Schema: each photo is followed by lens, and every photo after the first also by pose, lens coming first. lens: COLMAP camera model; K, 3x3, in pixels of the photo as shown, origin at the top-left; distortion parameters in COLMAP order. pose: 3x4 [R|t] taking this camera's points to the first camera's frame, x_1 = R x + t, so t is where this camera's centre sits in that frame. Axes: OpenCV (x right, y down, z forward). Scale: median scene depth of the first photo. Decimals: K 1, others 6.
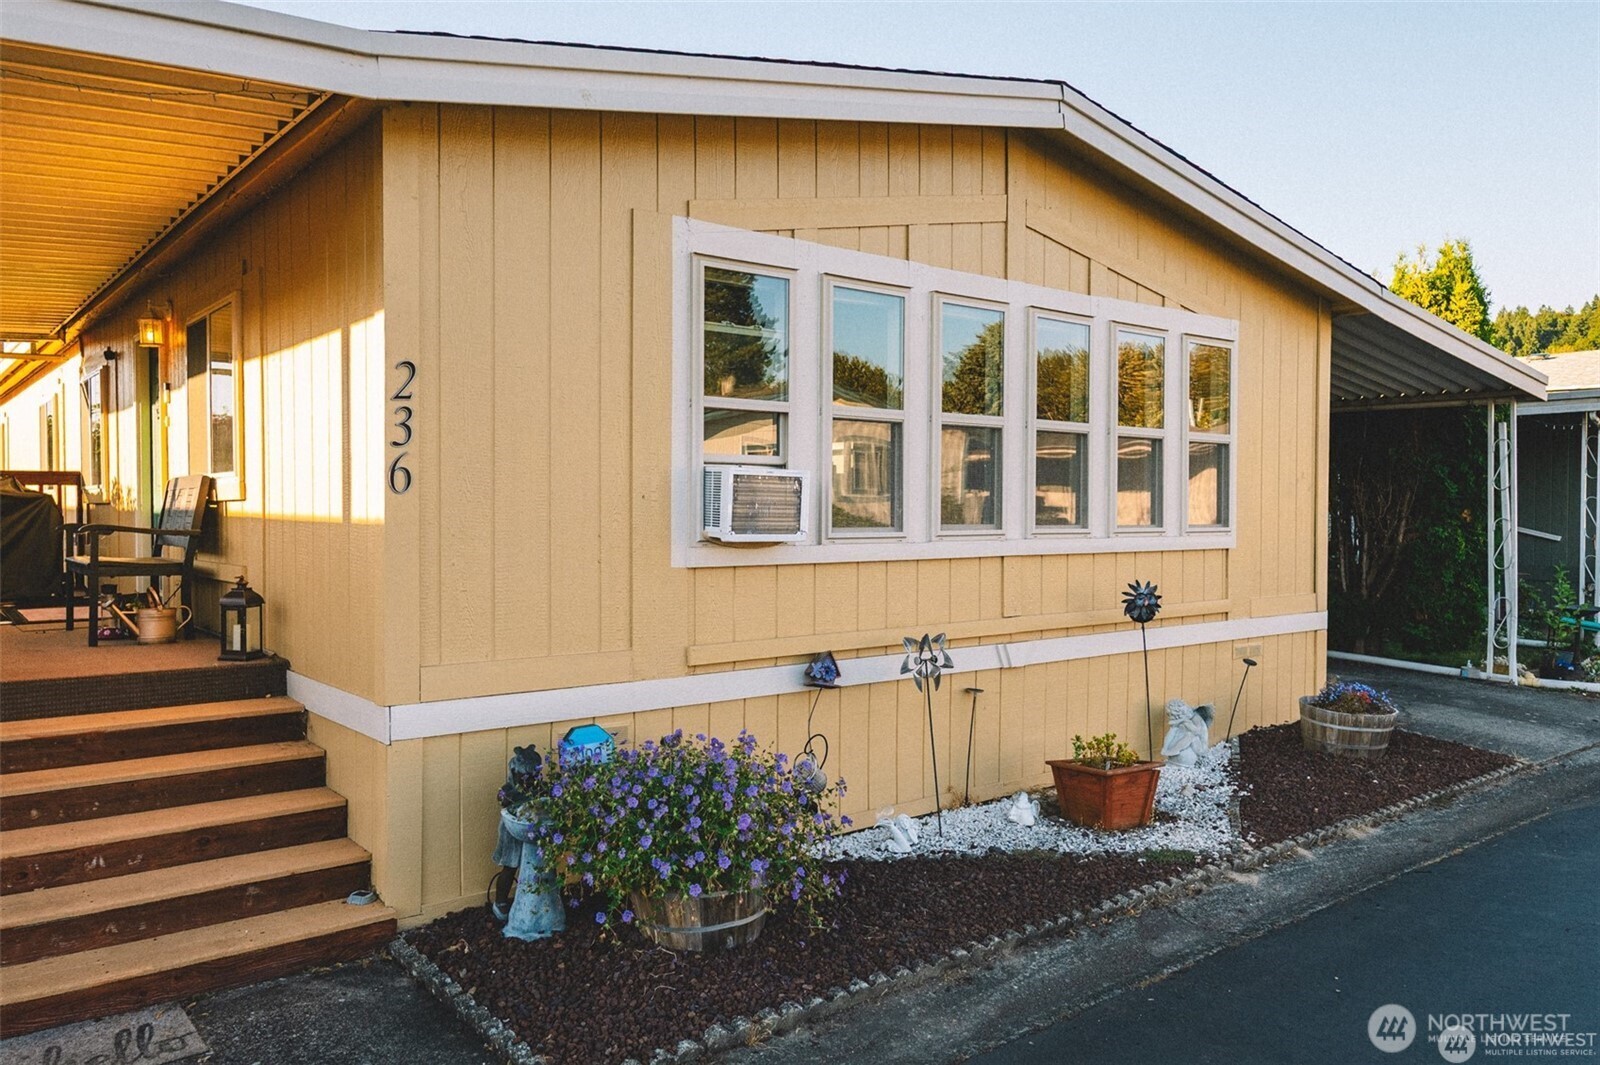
lens RADIAL K [[1156.3, 0, 834.9], [0, 1156.3, 521.8], [0, 0, 1]] dist [-0.013550, 0.009507]
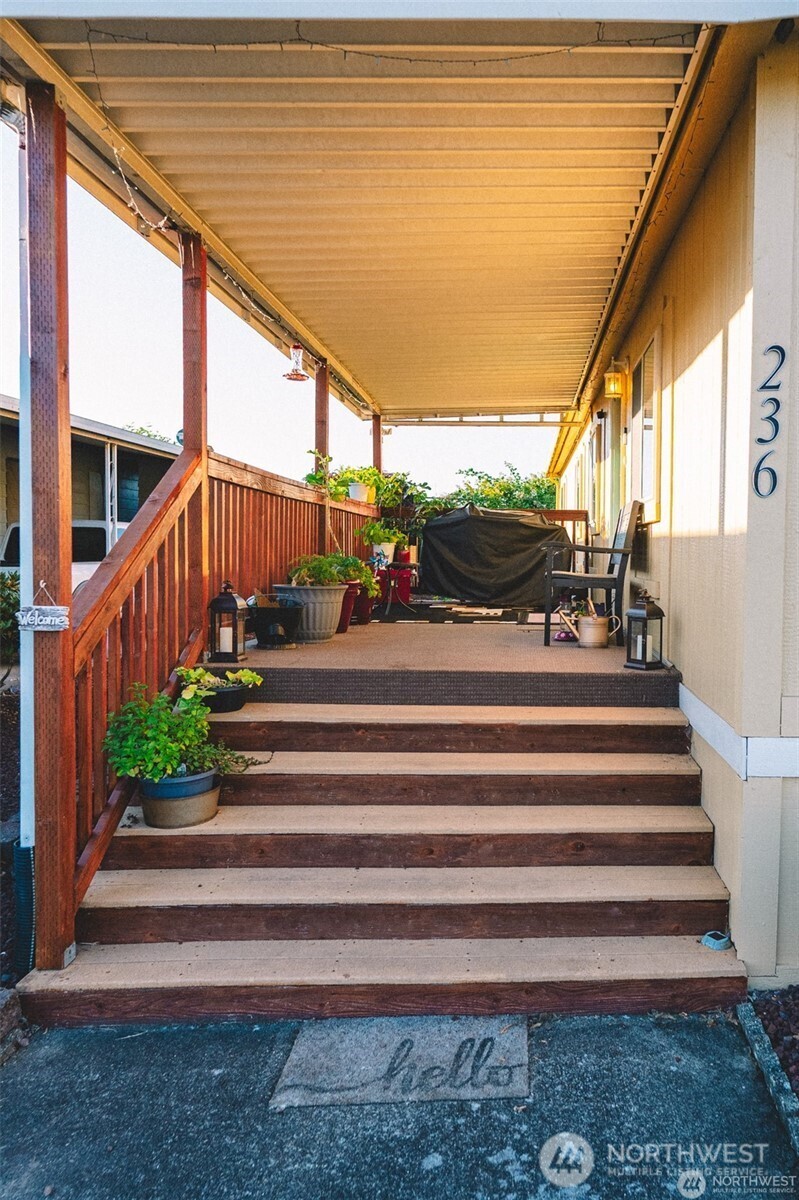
lens RADIAL K [[960.5, 0, 605.1], [0, 960.5, 575.6], [0, 0, 1]] dist [0.006435, -0.000756]
pose [[0.820848, 0.031461, -0.570279, -0.045512], [-0.025705, 0.999505, 0.018140, 0.019566], [0.570567, -0.000231, 0.821251, 0.261172]]
